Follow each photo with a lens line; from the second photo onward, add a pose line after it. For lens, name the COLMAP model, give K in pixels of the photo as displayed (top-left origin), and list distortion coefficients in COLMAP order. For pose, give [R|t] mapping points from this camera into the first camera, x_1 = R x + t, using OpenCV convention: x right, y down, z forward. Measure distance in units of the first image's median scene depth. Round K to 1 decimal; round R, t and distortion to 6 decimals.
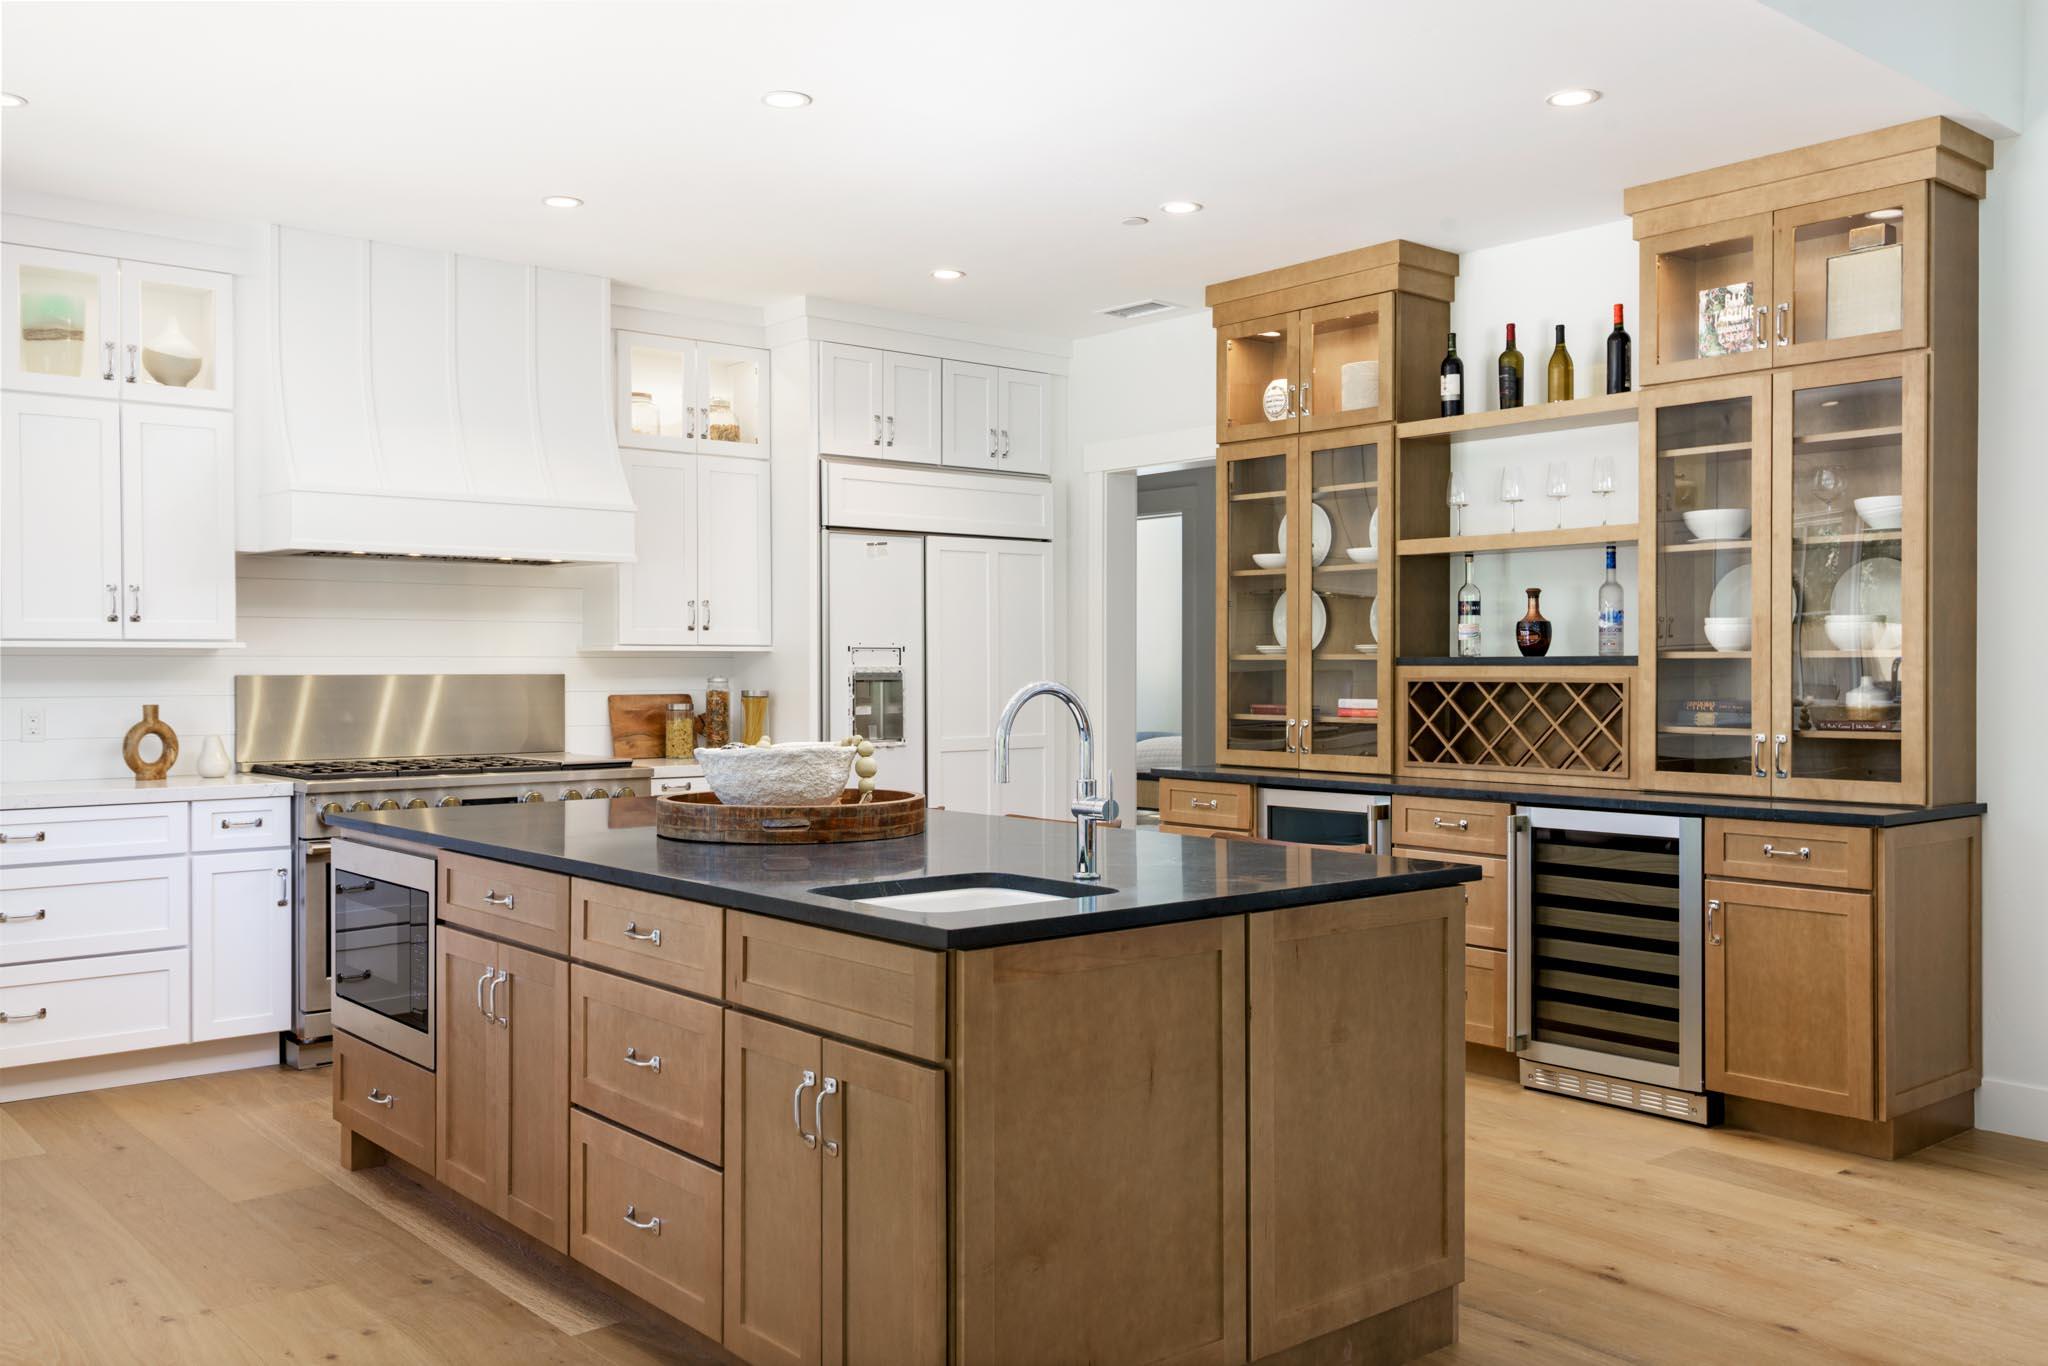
lens RADIAL K [[1725.1, 0, 1024.0], [0, 1725.1, 683.0], [0, 0, 1]] dist [0.007211, 0.000297]
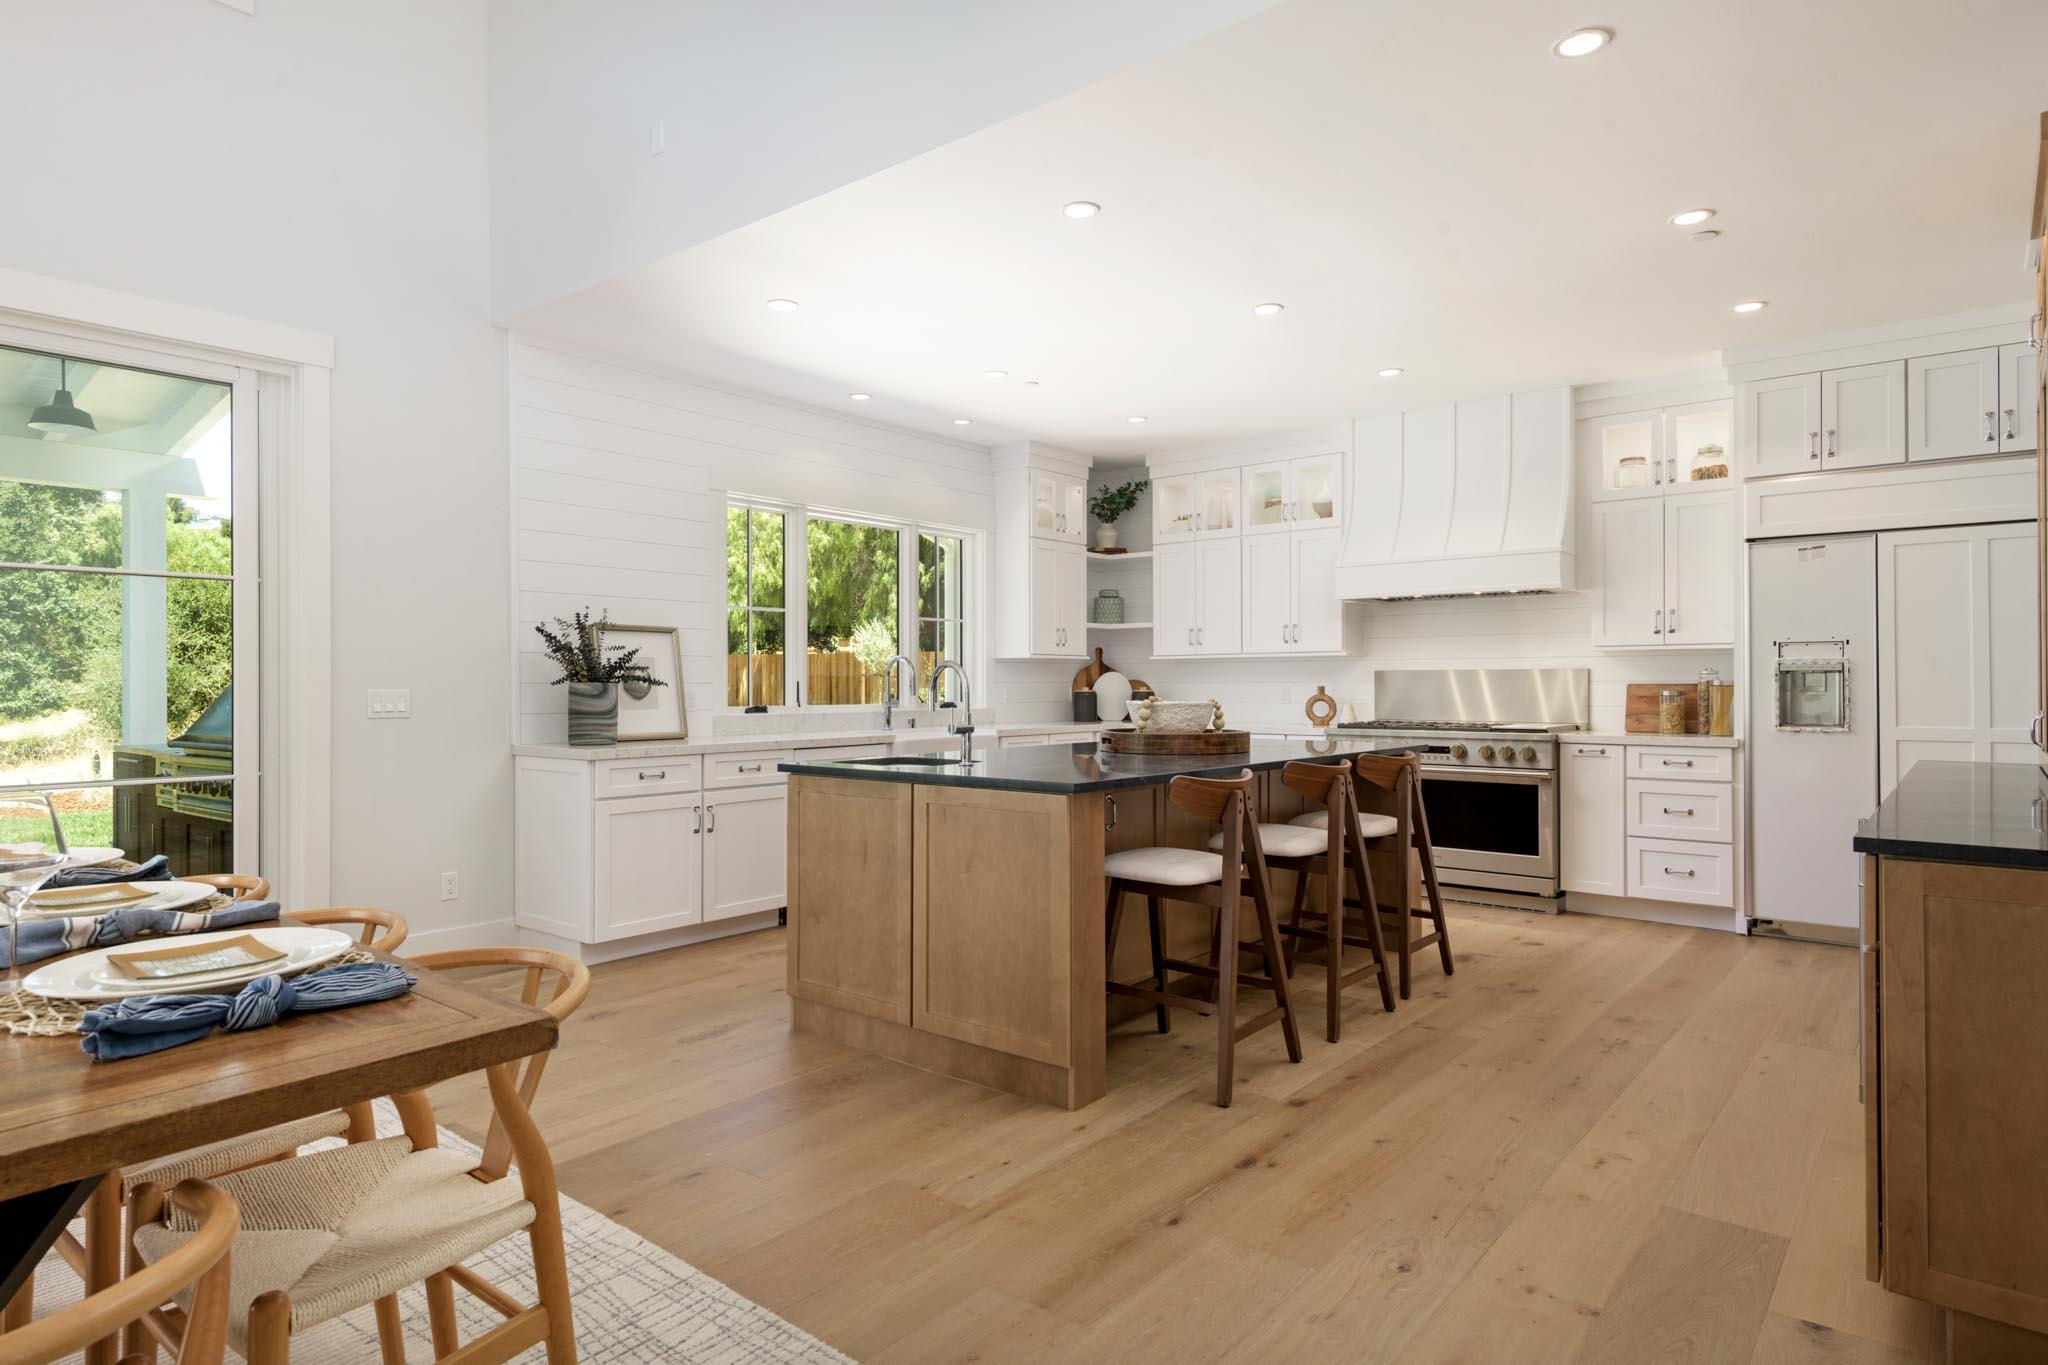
lens RADIAL K [[1156.1, 0, 1024.0], [0, 1156.1, 682.5], [0, 0, 1]] dist [0.027834, 0.000229]
pose [[0.182757, 0.000130, -0.983158, 0.687142], [-0.007248, 0.999973, -0.001214, 0.012743], [0.983131, 0.007347, 0.182753, 0.445818]]
